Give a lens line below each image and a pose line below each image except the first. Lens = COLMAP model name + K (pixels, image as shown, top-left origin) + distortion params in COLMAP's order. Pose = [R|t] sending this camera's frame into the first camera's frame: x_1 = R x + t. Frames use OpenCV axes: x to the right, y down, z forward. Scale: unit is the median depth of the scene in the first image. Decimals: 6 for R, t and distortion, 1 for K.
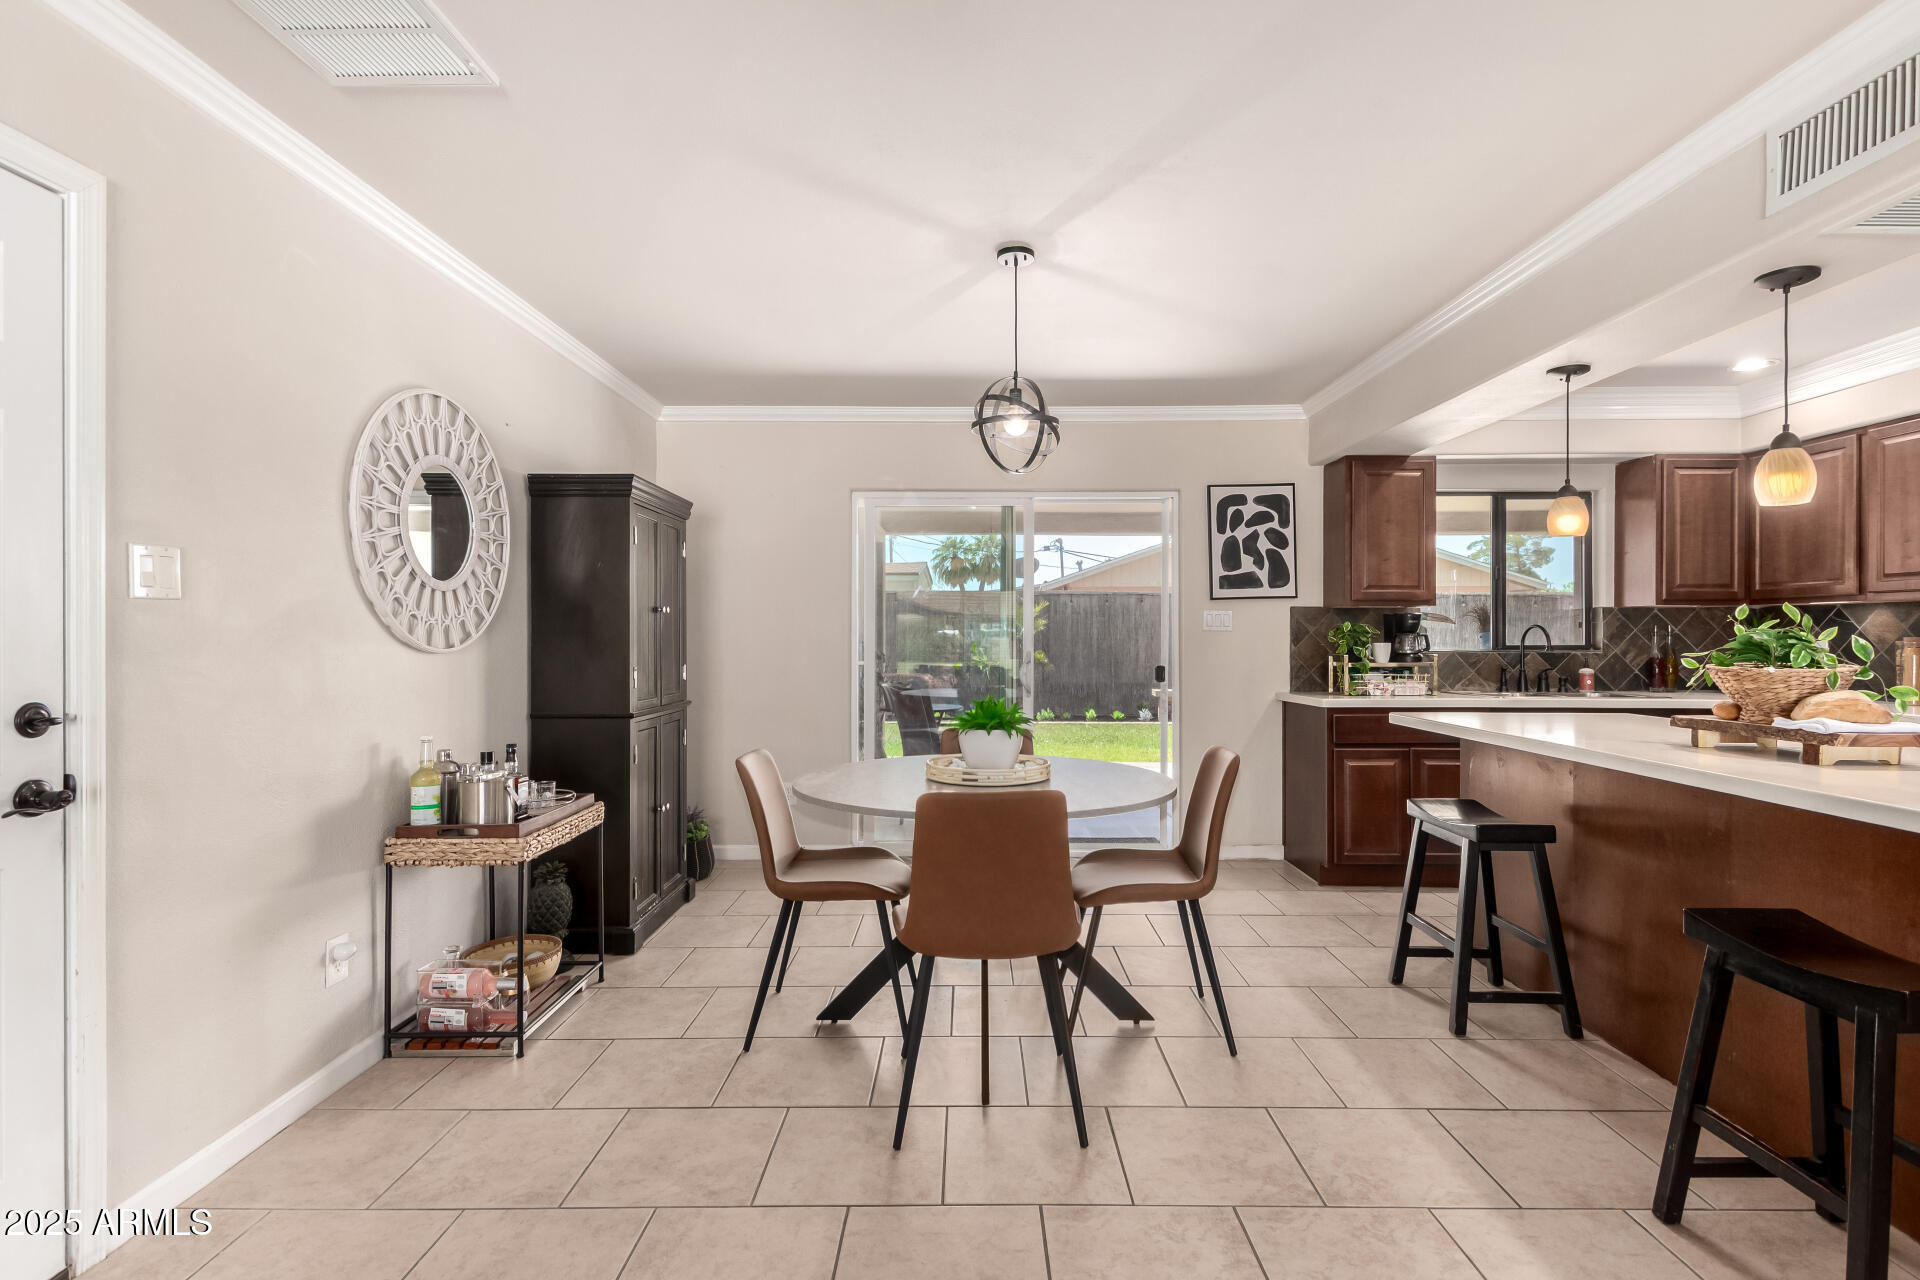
lens RADIAL K [[898.3, 0, 961.5], [0, 898.3, 634.0], [0, 0, 1]] dist [0.012770, 0.000065]
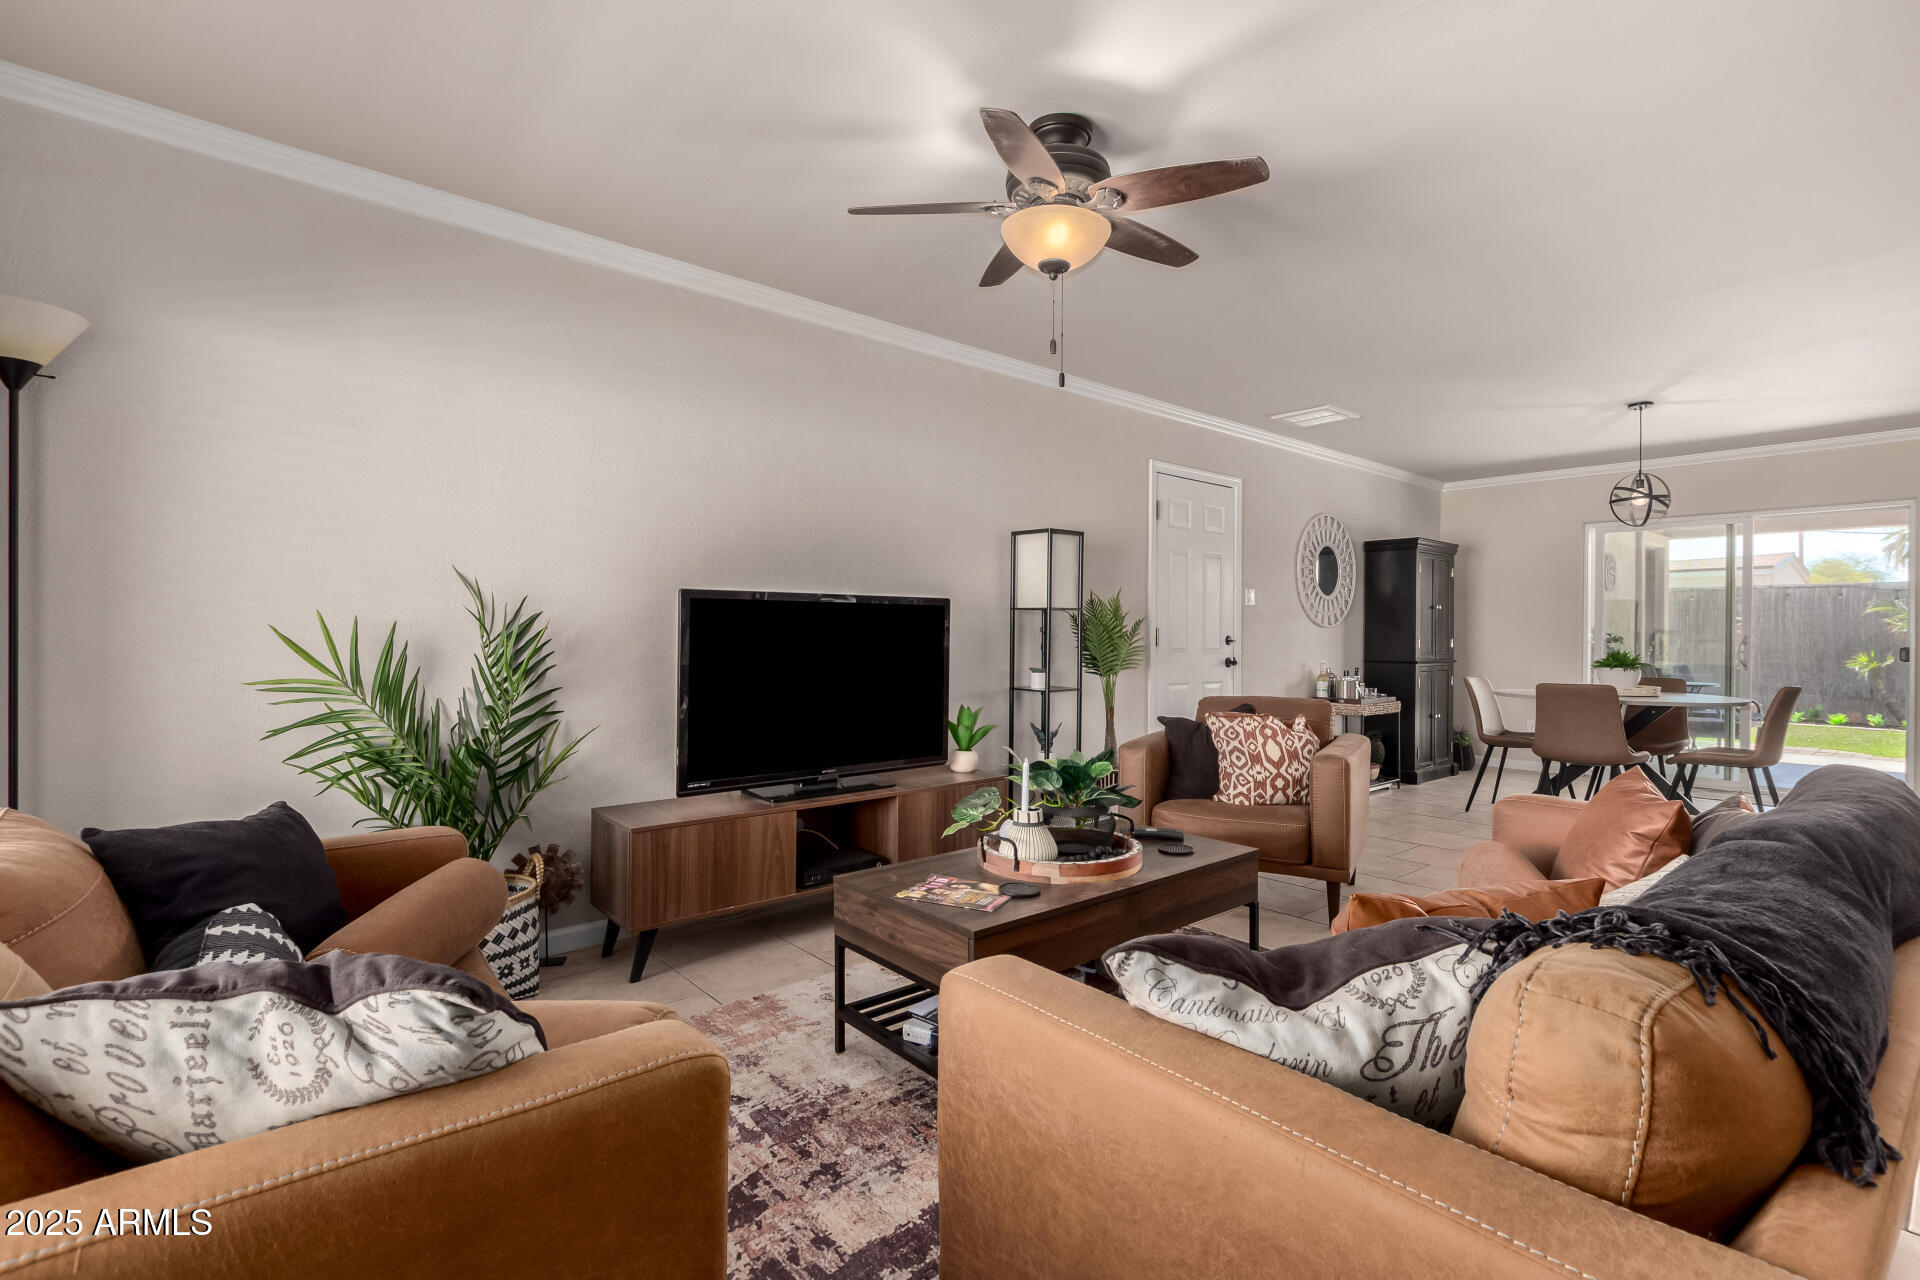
lens RADIAL K [[884.9, 0, 946.4], [0, 884.9, 633.5], [0, 0, 1]] dist [0.008292, -0.000872]
pose [[0.642210, 0.004266, -0.766516, 0.505941], [-0.008352, 0.999964, -0.001433, 0.045665], [0.766483, 0.007322, 0.642223, -1.134855]]
